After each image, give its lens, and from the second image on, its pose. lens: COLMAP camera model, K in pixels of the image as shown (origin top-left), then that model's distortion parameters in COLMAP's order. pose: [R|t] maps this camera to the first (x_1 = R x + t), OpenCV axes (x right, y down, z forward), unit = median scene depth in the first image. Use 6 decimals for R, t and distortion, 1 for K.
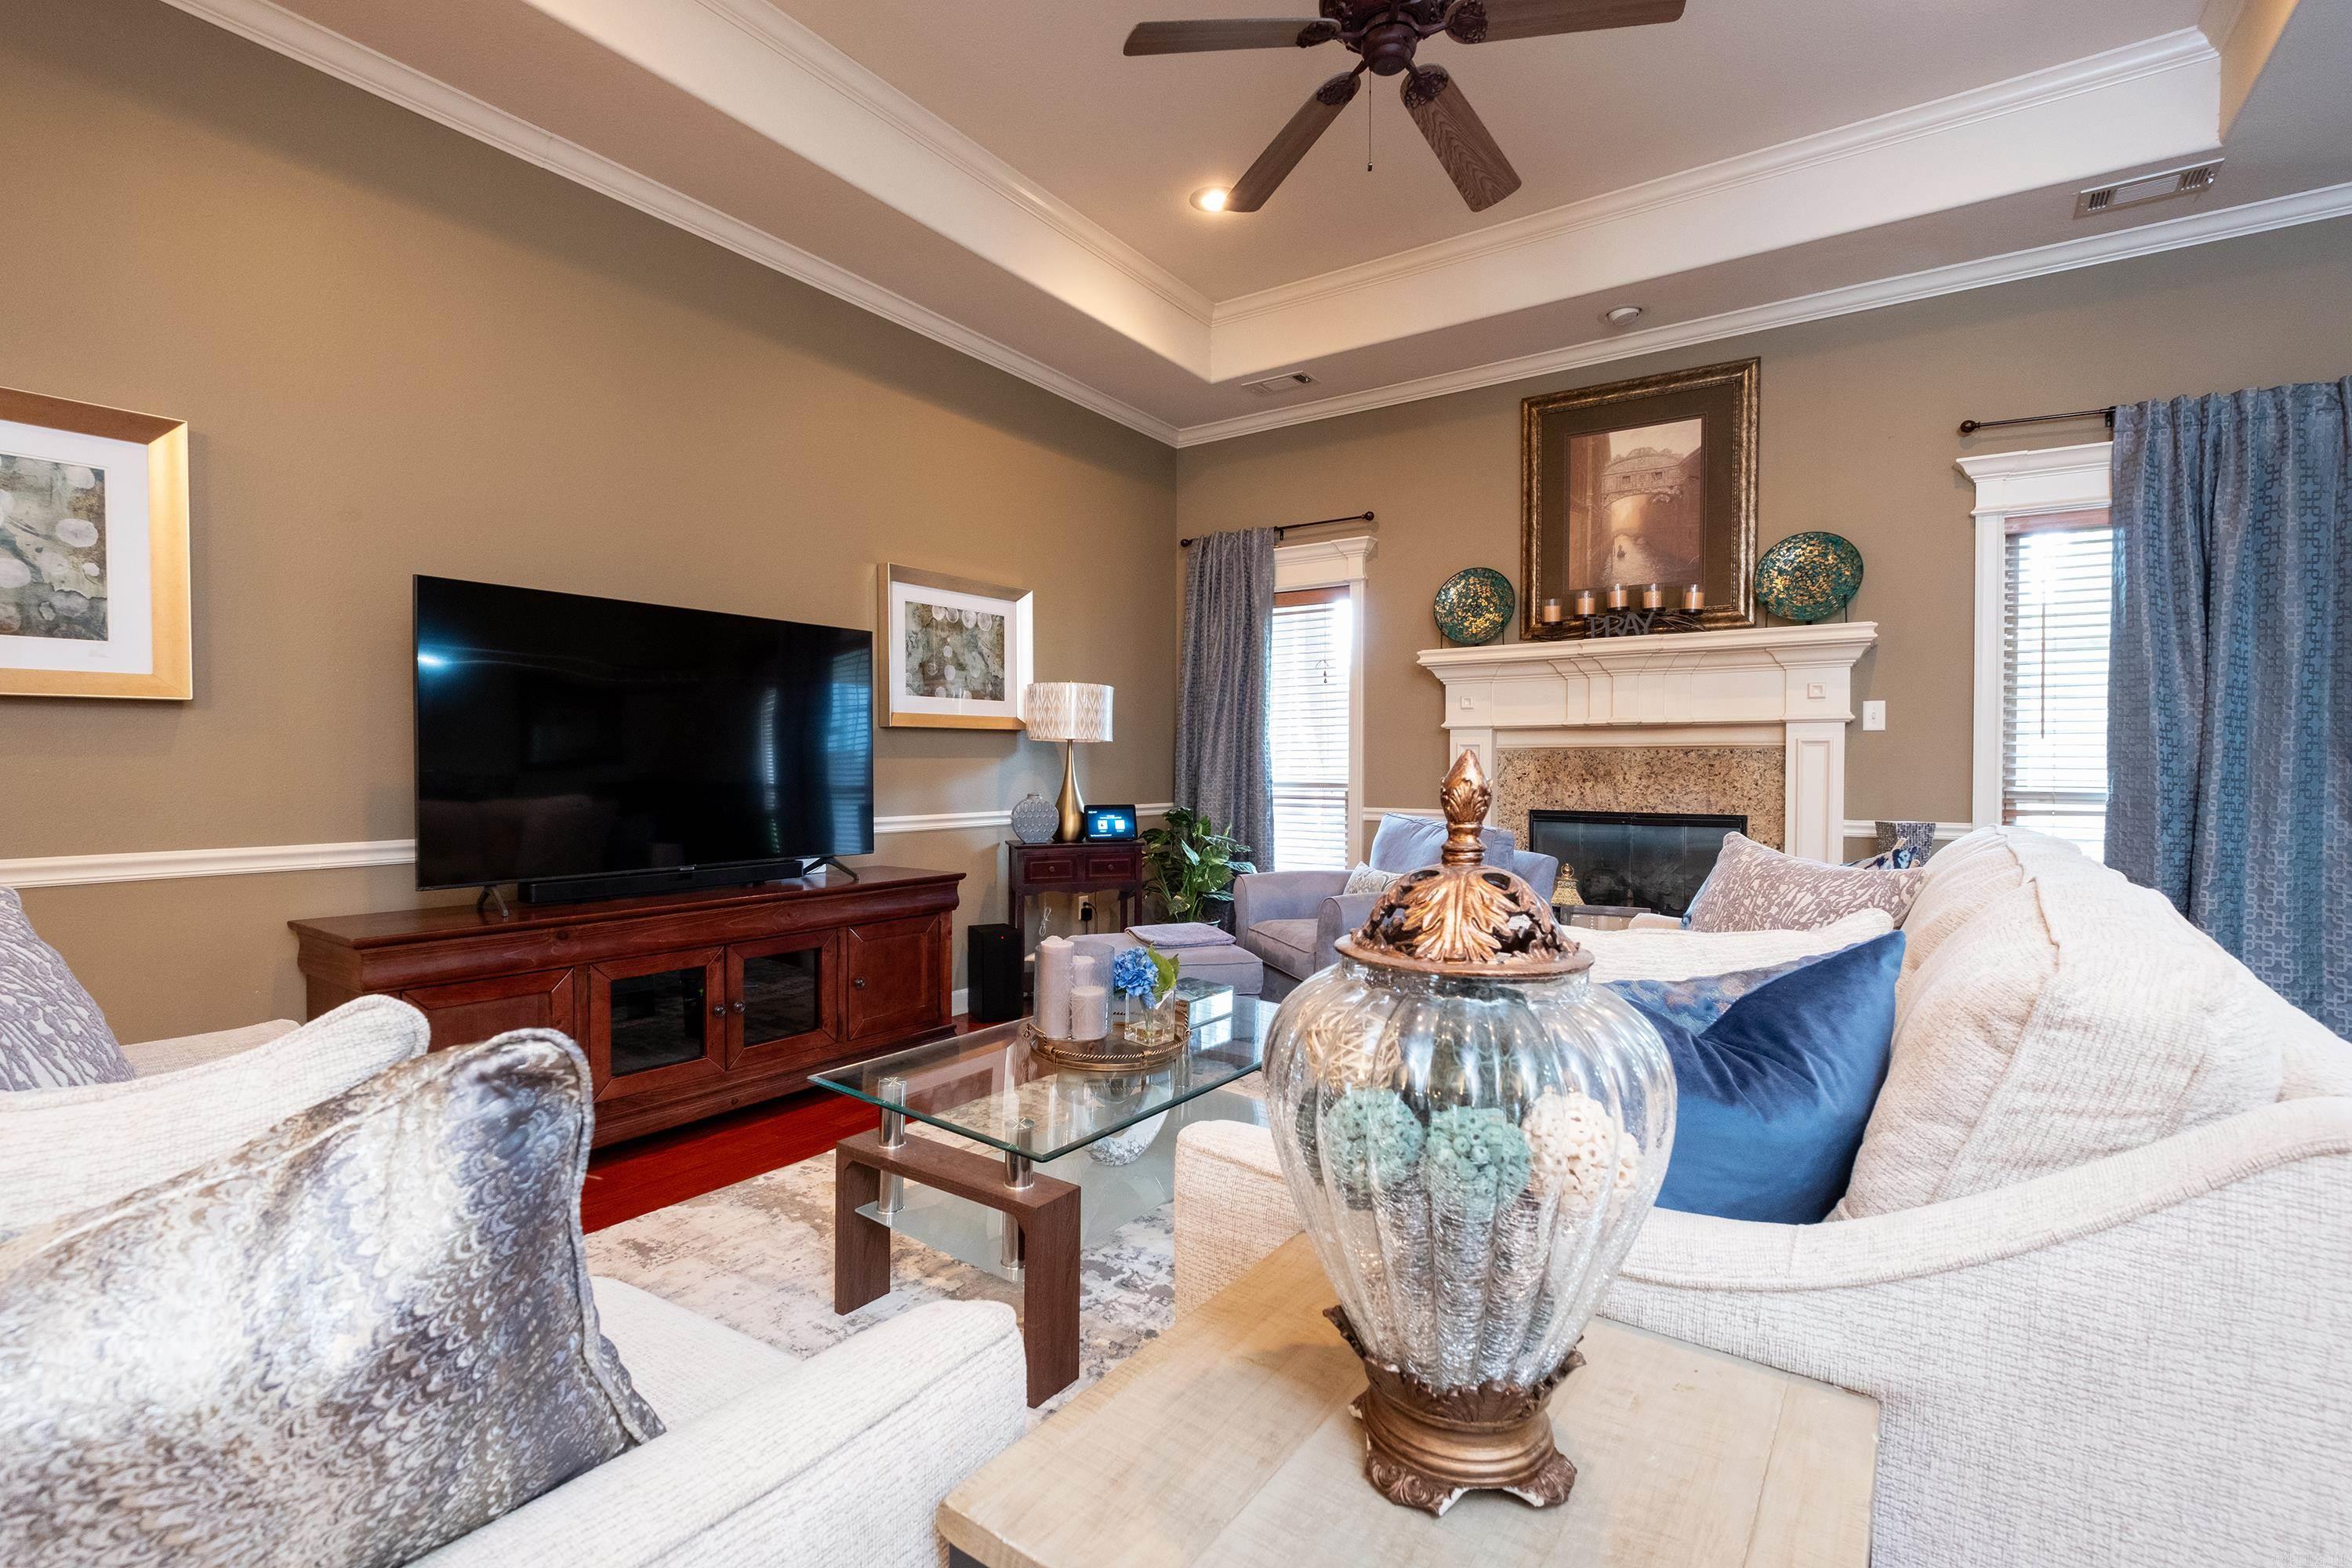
lens RADIAL K [[1066.6, 0, 1181.1], [0, 1066.6, 778.1], [0, 0, 1]] dist [-0.008898, 0.000664]
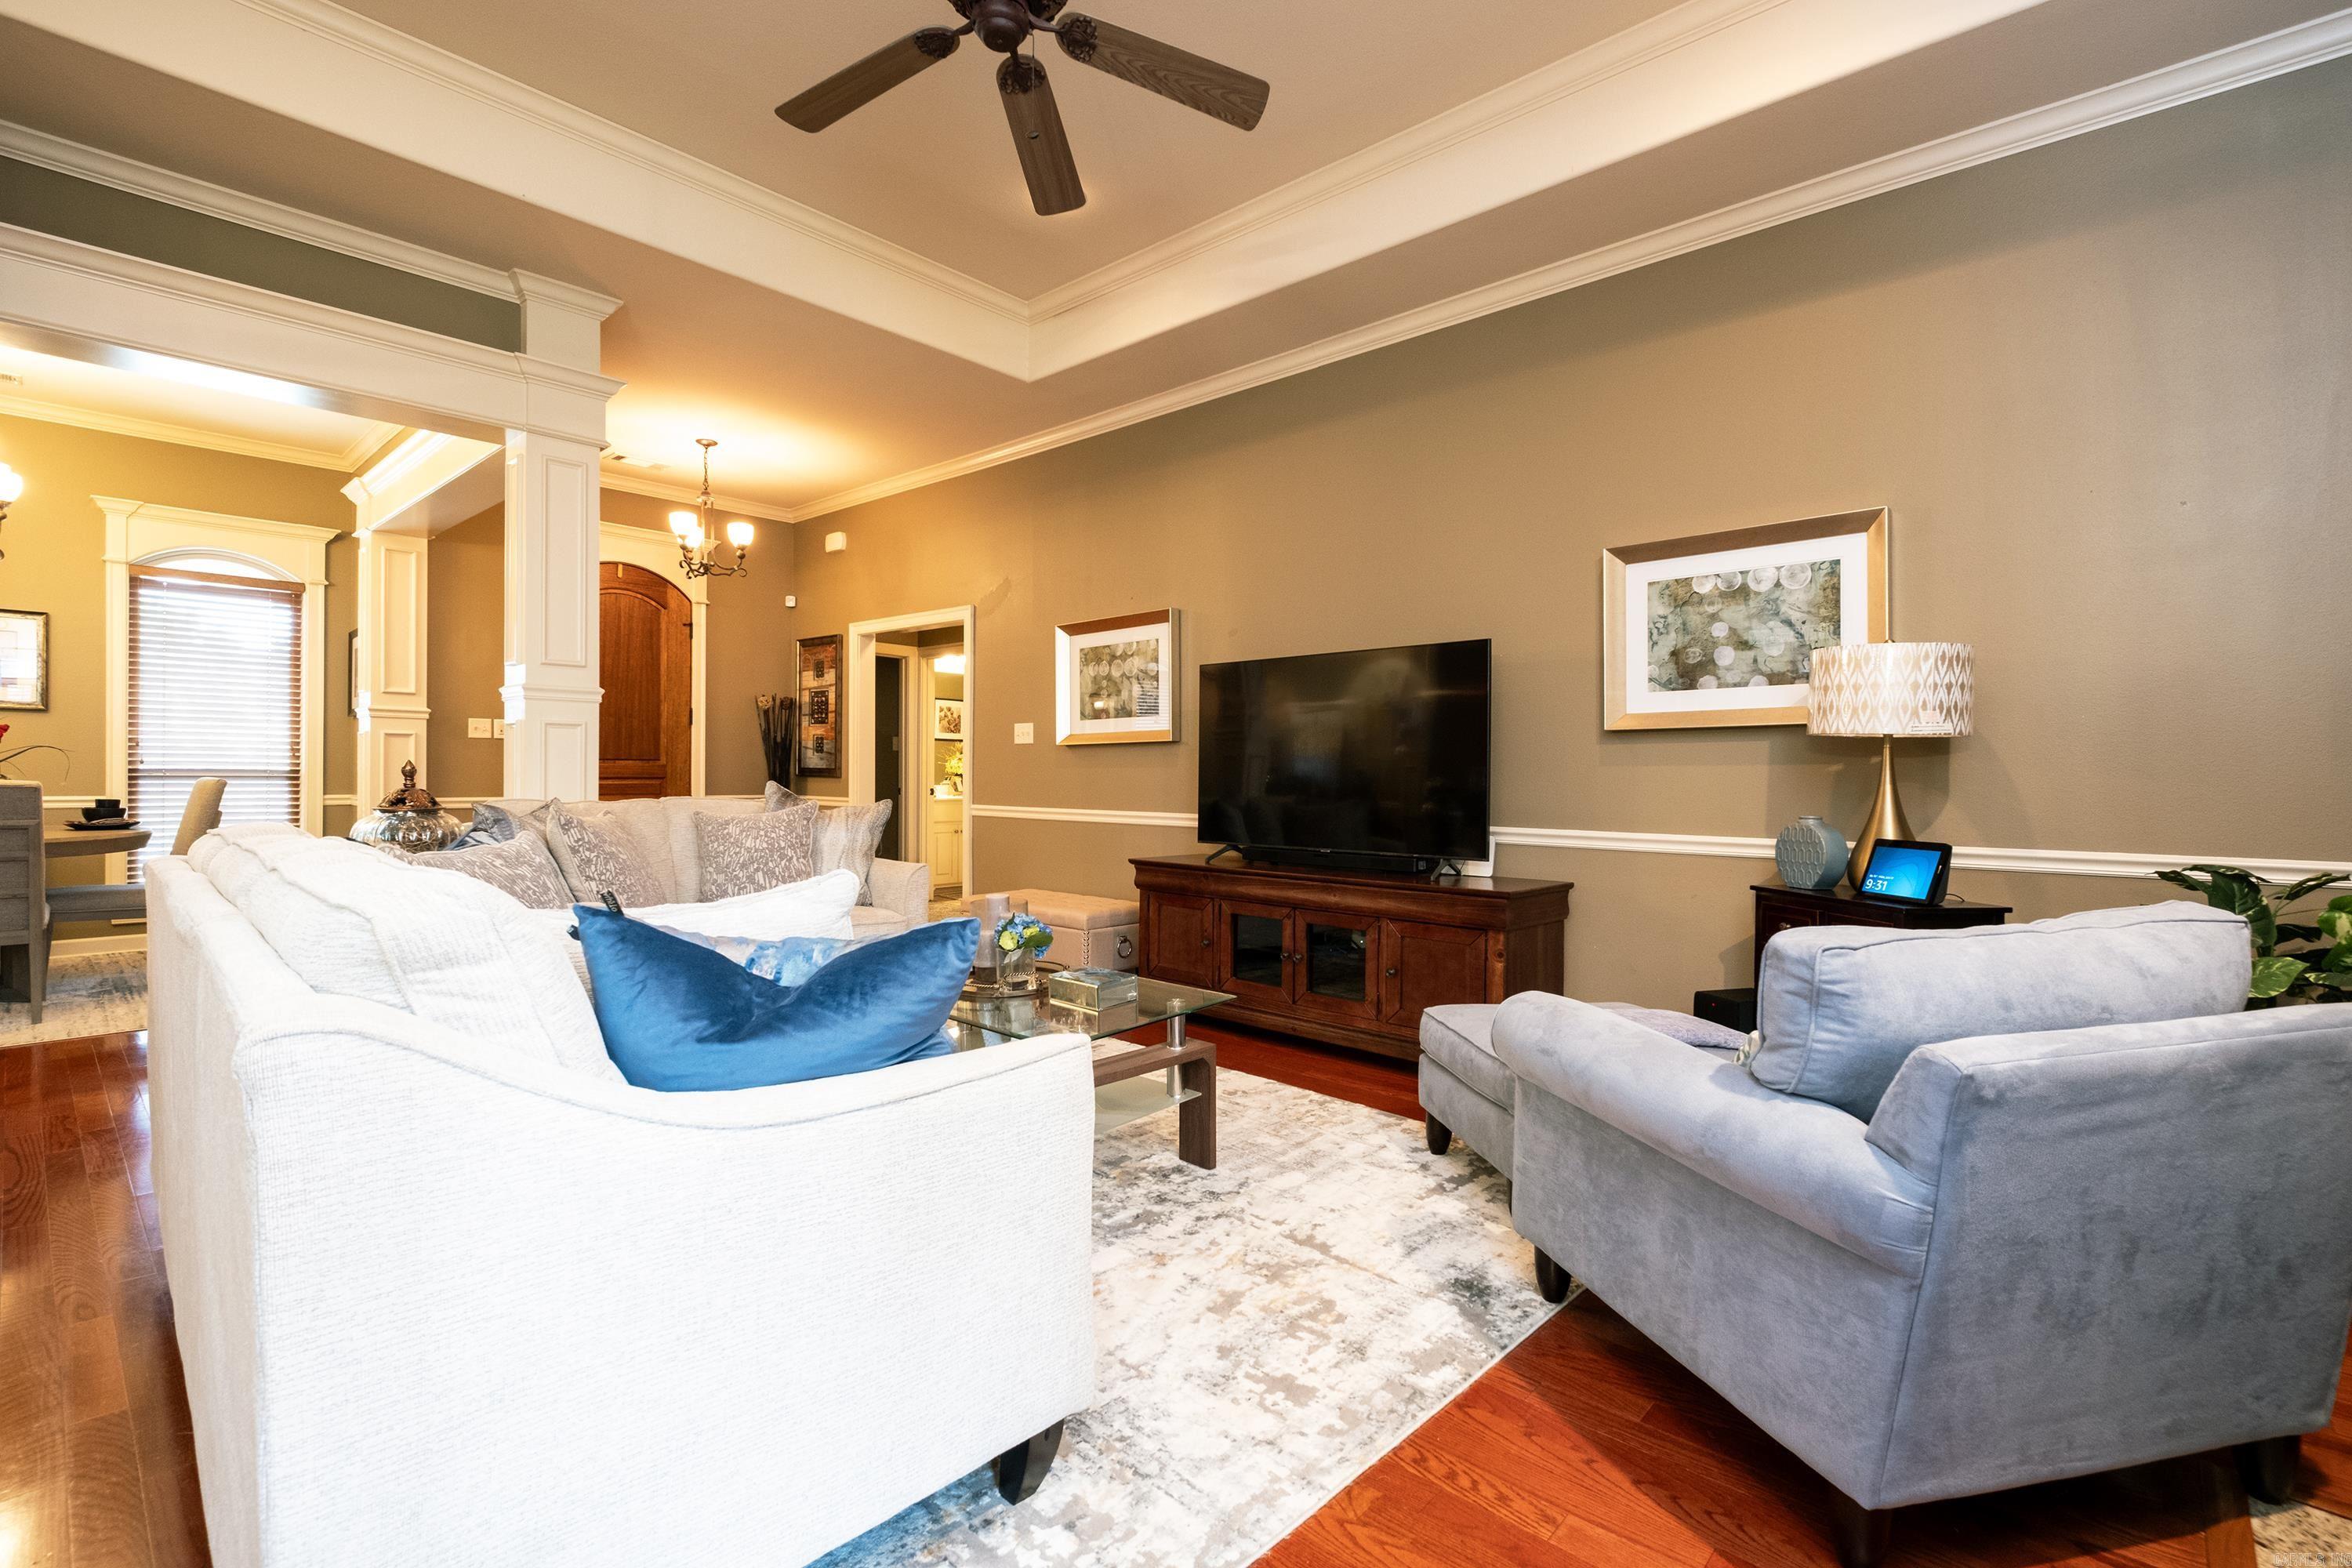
lens RADIAL K [[1066.6, 0, 1177.6], [0, 1066.6, 780.5], [0, 0, 1]] dist [-0.008898, 0.000664]
pose [[-0.155627, -0.002771, -0.987812, 0.620880], [-0.023646, 0.999720, 0.000921, 0.000695], [0.987533, 0.023501, -0.155649, 0.738261]]
